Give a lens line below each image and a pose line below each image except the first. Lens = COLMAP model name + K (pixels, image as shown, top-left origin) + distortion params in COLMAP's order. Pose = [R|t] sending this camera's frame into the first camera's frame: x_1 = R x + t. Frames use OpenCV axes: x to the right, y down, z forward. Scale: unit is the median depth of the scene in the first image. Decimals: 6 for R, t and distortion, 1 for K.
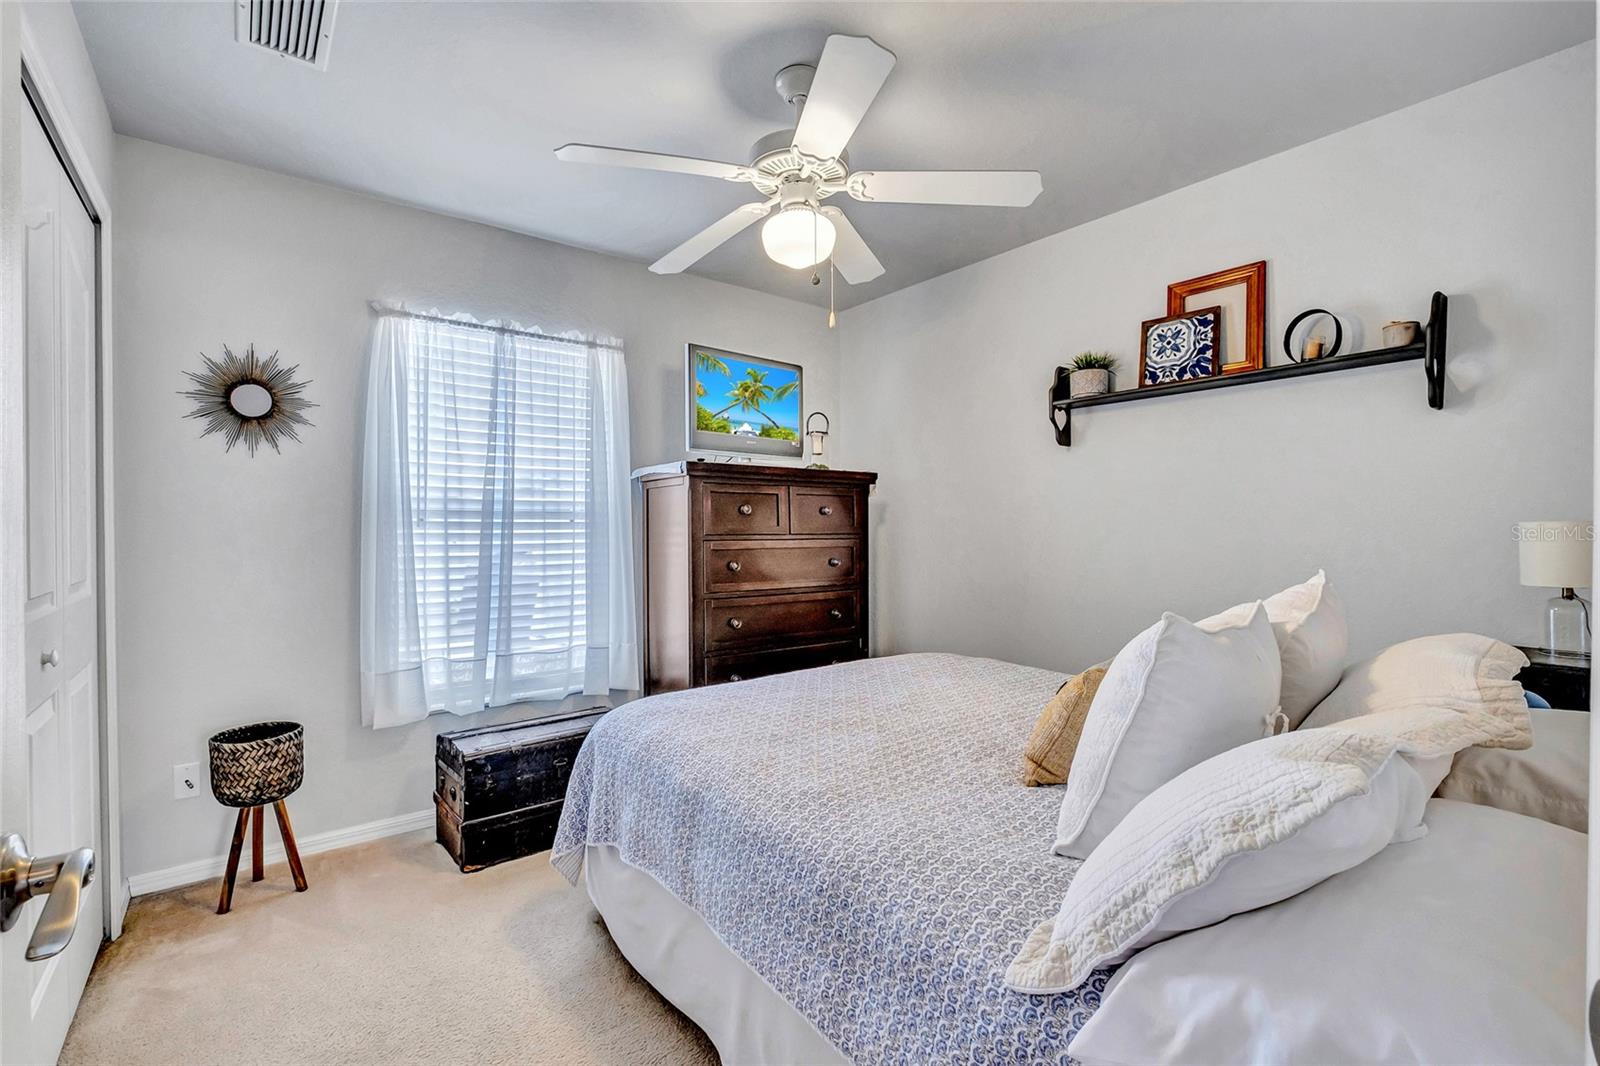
lens RADIAL K [[707.8, 0, 791.8], [0, 707.8, 534.3], [0, 0, 1]] dist [-0.004873, 0.000187]
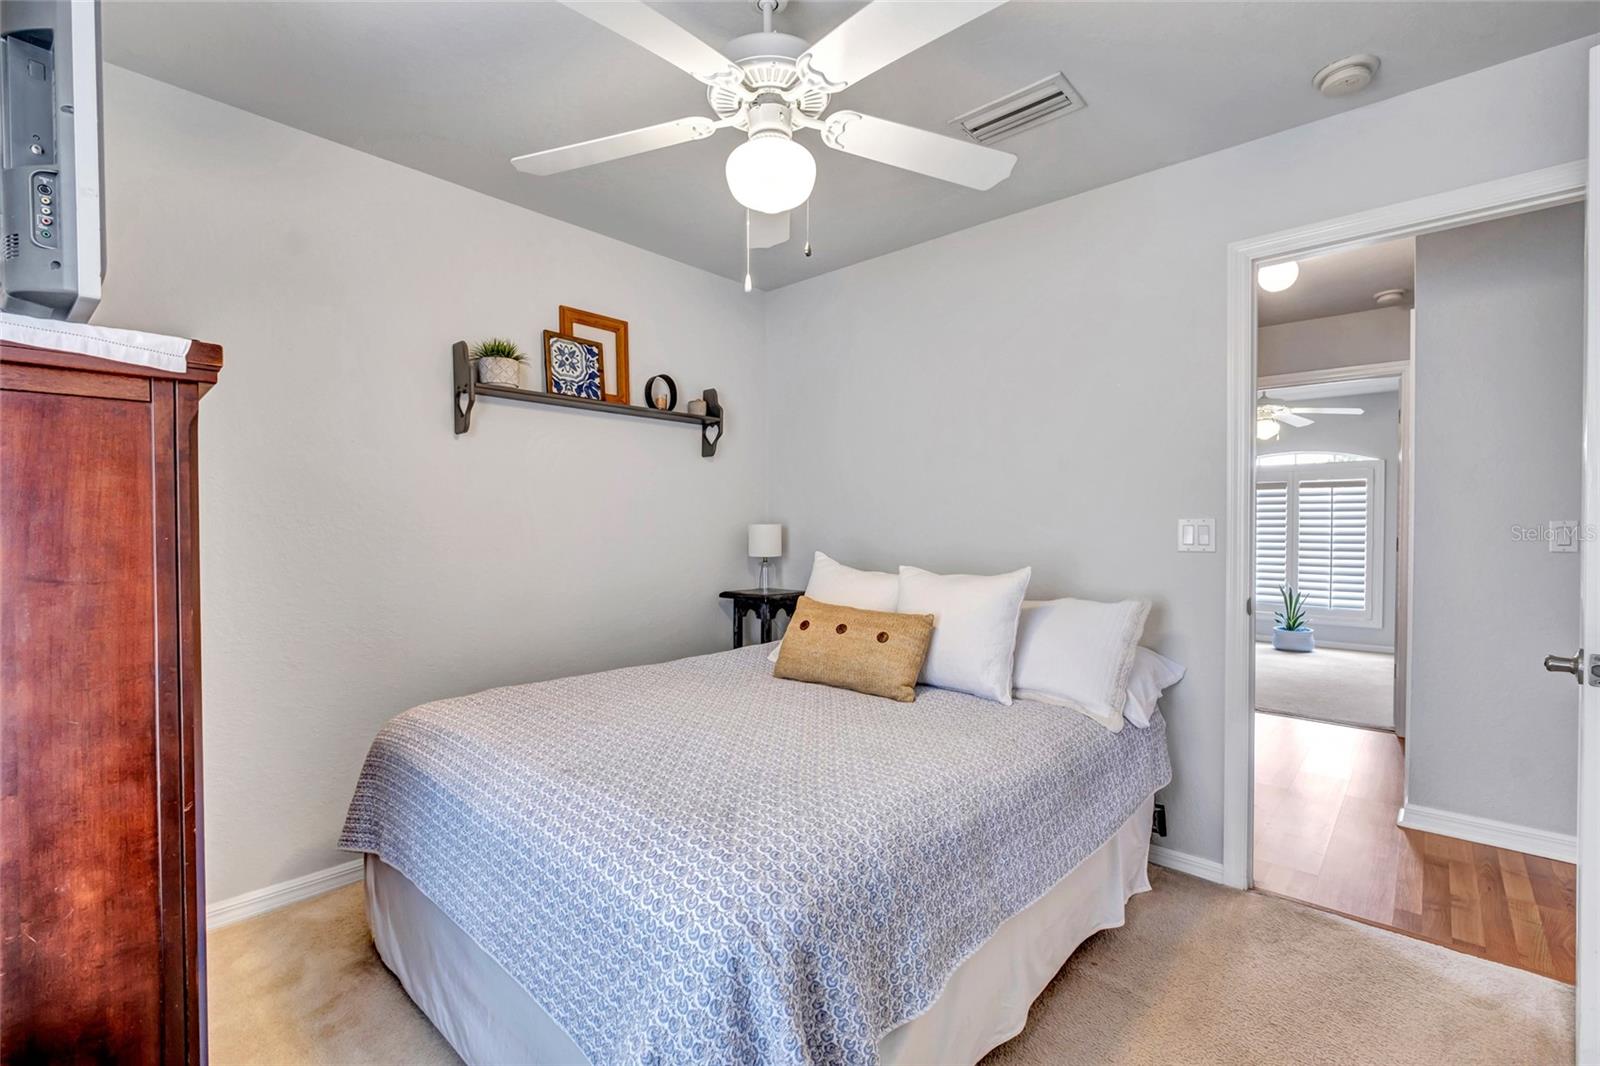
lens RADIAL K [[707.8, 0, 775.2], [0, 707.8, 530.3], [0, 0, 1]] dist [-0.004873, 0.000187]
pose [[-0.158376, -0.007164, 0.987353, -0.617818], [0.011255, 0.999896, 0.009061, -0.011195], [-0.987315, 0.012548, -0.158279, 0.873184]]
